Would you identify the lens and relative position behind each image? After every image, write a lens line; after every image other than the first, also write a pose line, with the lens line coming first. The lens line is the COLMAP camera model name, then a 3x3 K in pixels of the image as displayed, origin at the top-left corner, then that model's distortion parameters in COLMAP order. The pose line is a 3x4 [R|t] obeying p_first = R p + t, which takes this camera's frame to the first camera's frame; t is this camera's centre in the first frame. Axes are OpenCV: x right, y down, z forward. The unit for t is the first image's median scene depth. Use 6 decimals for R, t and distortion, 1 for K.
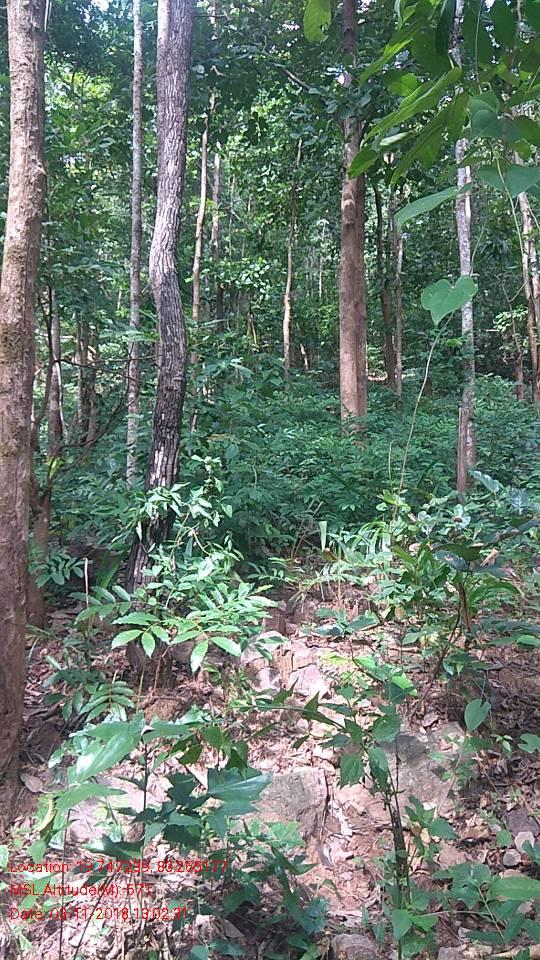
lens RADIAL K [[711.1, 0, 270.0], [0, 711.1, 480.0], [0, 0, 1]] dist [0.001305, -0.000044]
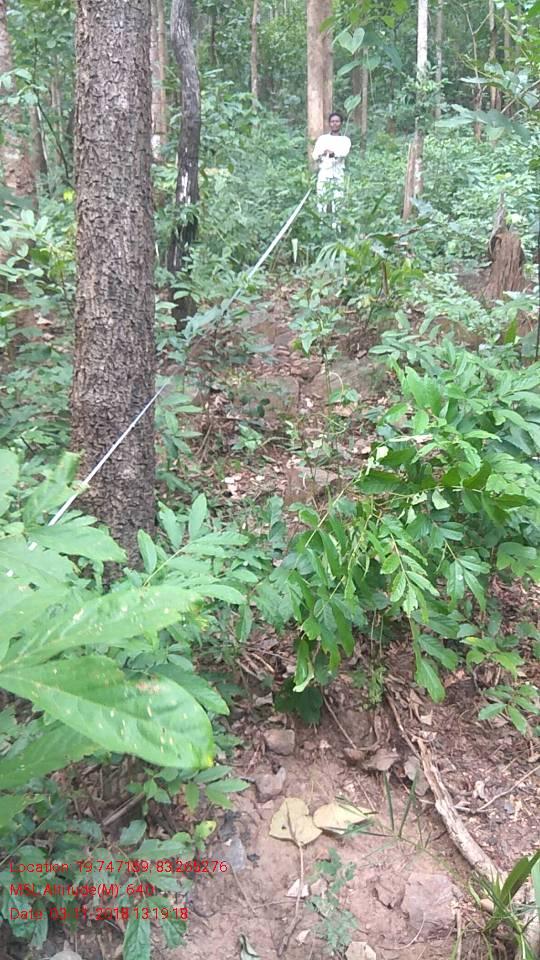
lens RADIAL K [[711.1, 0, 270.0], [0, 711.1, 480.0], [0, 0, 1]] dist [0.001305, -0.000044]
pose [[0.998628, -0.025395, 0.045800, -0.030299], [0.008952, 0.944461, 0.328500, 0.032232], [-0.051599, -0.327640, 0.943393, -0.268513]]
